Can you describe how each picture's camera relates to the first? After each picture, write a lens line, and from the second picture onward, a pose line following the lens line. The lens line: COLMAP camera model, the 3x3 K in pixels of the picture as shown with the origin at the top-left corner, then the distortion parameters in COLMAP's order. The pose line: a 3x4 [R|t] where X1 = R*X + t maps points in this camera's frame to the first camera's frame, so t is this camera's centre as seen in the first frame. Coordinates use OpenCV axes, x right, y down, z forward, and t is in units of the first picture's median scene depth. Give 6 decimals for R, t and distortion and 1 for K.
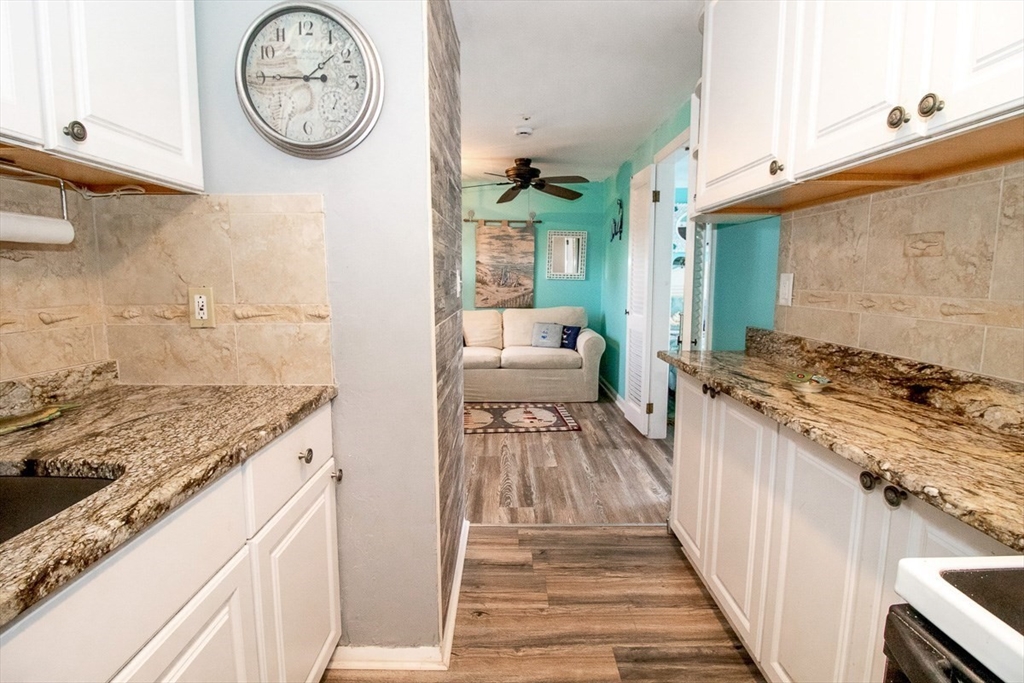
lens RADIAL K [[477.7, 0, 512.7], [0, 477.7, 336.8], [0, 0, 1]] dist [-0.000597, -0.012729]
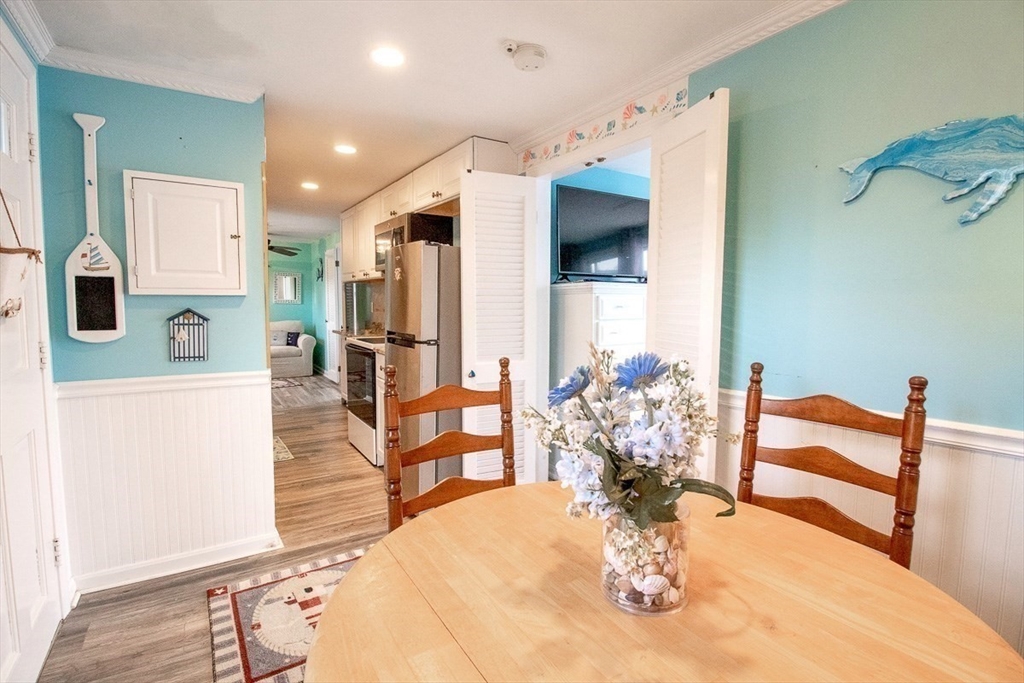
lens RADIAL K [[477.7, 0, 512.7], [0, 477.7, 336.8], [0, 0, 1]] dist [-0.000597, -0.012729]
pose [[0.842135, -0.032365, 0.538295, -0.229649], [0.059040, 0.997730, -0.032377, 0.167608], [-0.536025, 0.059047, 0.842134, -1.422950]]
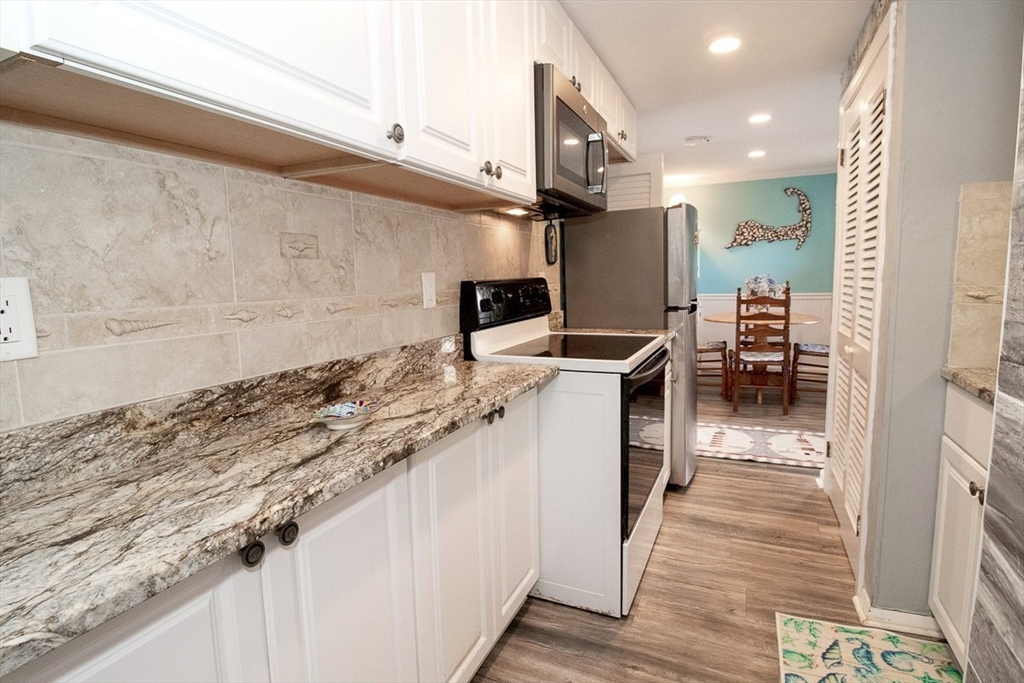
lens RADIAL K [[518.9, 0, 507.2], [0, 518.9, 338.2], [0, 0, 1]] dist [0.000312, -0.017342]
pose [[-0.903224, -0.029772, 0.428136, 0.014256], [0.076696, 0.970335, 0.229278, -0.100163], [-0.422261, 0.239926, -0.874146, 0.806797]]
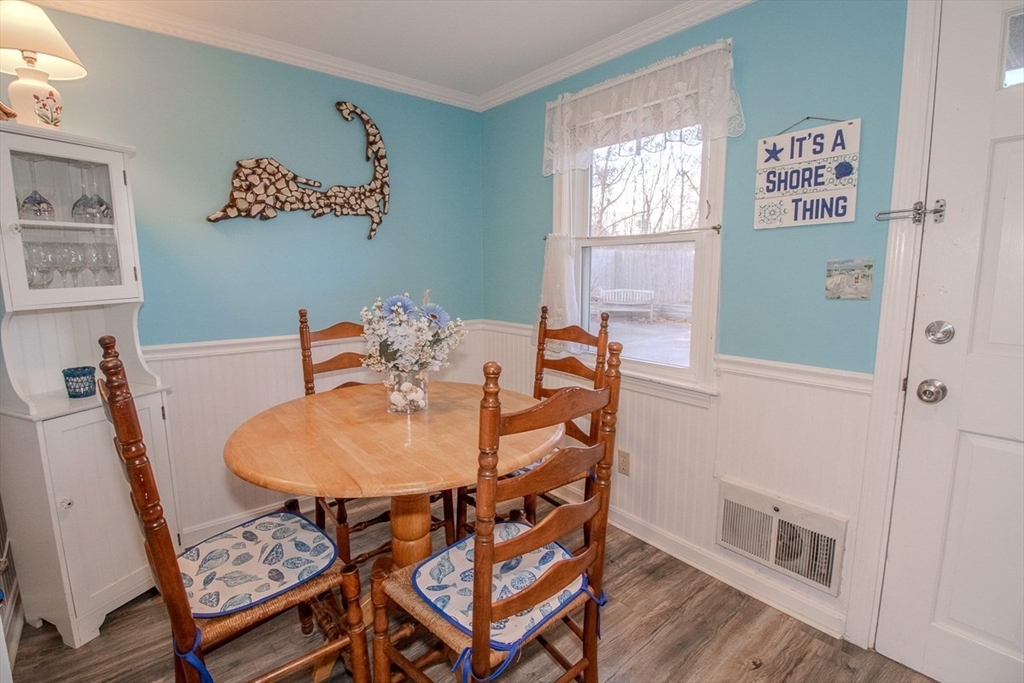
lens RADIAL K [[477.7, 0, 512.7], [0, 477.7, 336.8], [0, 0, 1]] dist [-0.000597, -0.012729]
pose [[-0.777315, 0.084959, -0.623349, 0.244479], [-0.071484, 0.972494, 0.221687, 0.085314], [0.625037, 0.216880, -0.749861, -0.721925]]
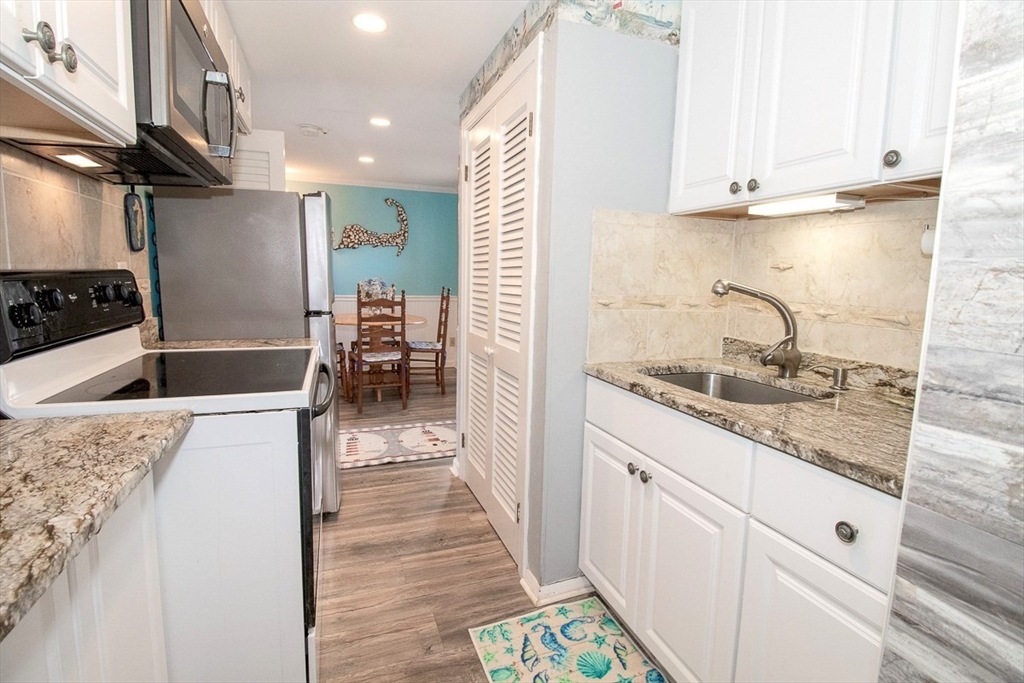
lens RADIAL K [[490.2, 0, 514.2], [0, 490.2, 337.6], [0, 0, 1]] dist [0.002698, -0.014425]
pose [[-0.939788, 0.018334, -0.341265, 0.128024], [-0.067317, 0.969066, 0.237442, -0.078014], [0.335062, 0.246118, -0.909483, 0.641543]]
